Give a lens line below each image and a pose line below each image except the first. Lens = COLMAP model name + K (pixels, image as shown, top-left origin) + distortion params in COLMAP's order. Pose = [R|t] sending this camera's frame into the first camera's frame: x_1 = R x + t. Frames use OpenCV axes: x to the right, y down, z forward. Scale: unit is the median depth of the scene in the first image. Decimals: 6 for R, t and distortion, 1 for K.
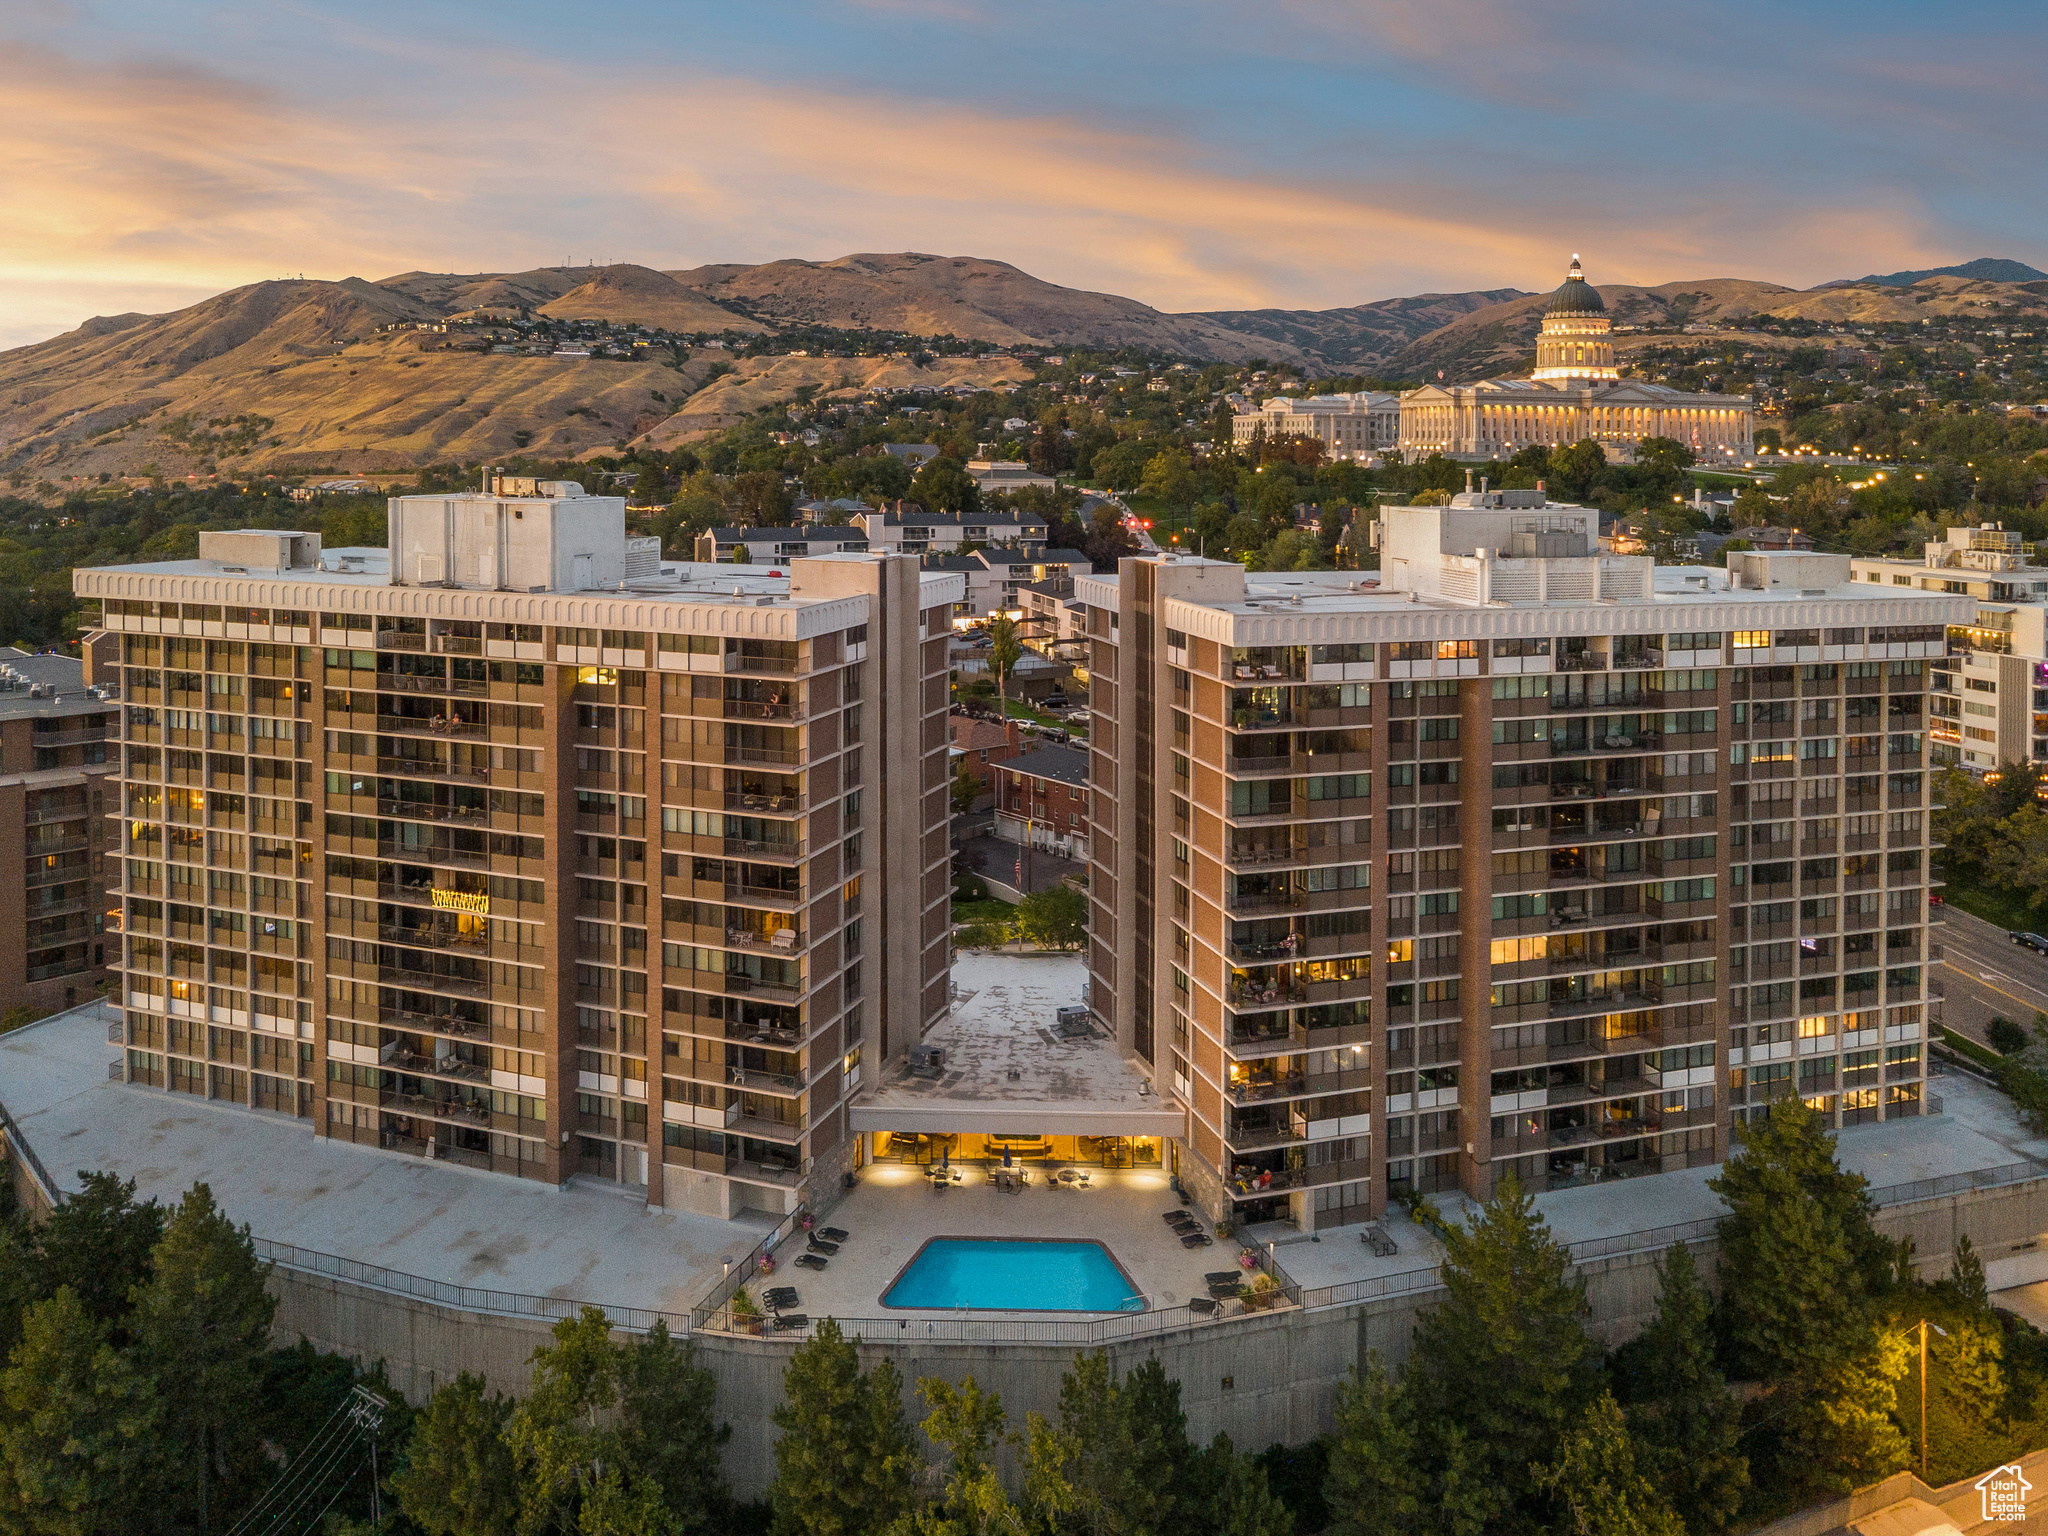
lens RADIAL K [[1464.9, 0, 1024.0], [0, 1464.9, 768.0], [0, 0, 1]] dist [0.001760, 0.002801]
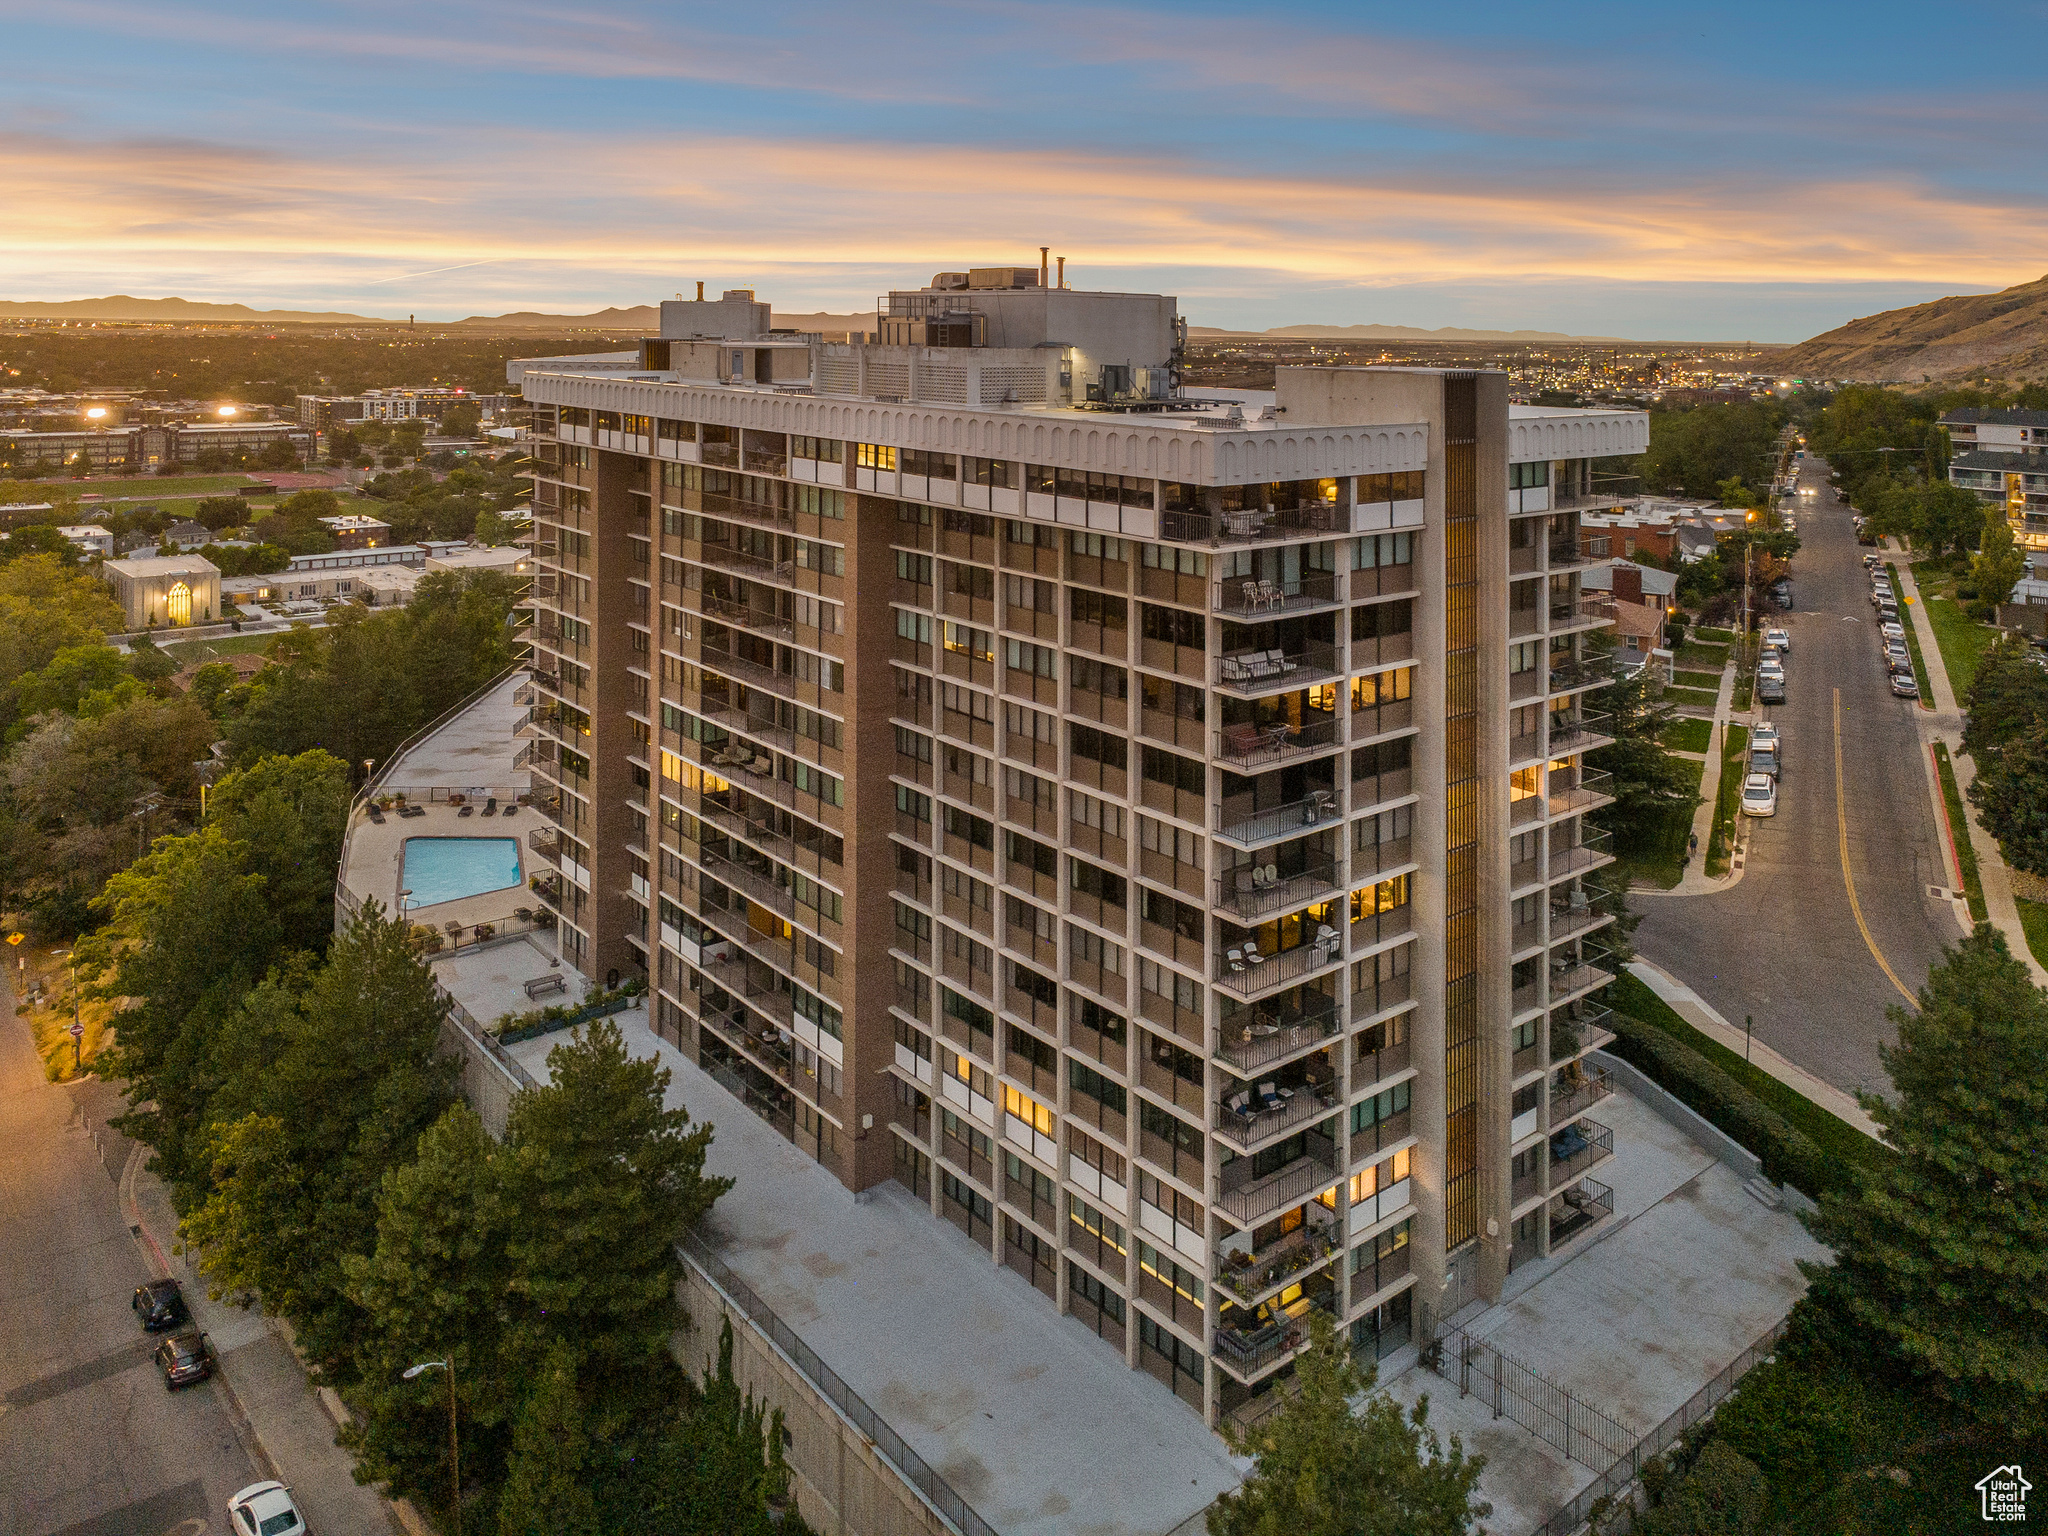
lens RADIAL K [[1504.5, 0, 1022.3], [0, 1504.5, 674.7], [0, 0, 1]] dist [0.006387, 0.006395]
pose [[0.338219, 0.203240, -0.918859, 1.110160], [-0.219557, 0.966497, 0.132961, -0.090436], [0.915097, 0.156772, 0.371510, 0.749260]]
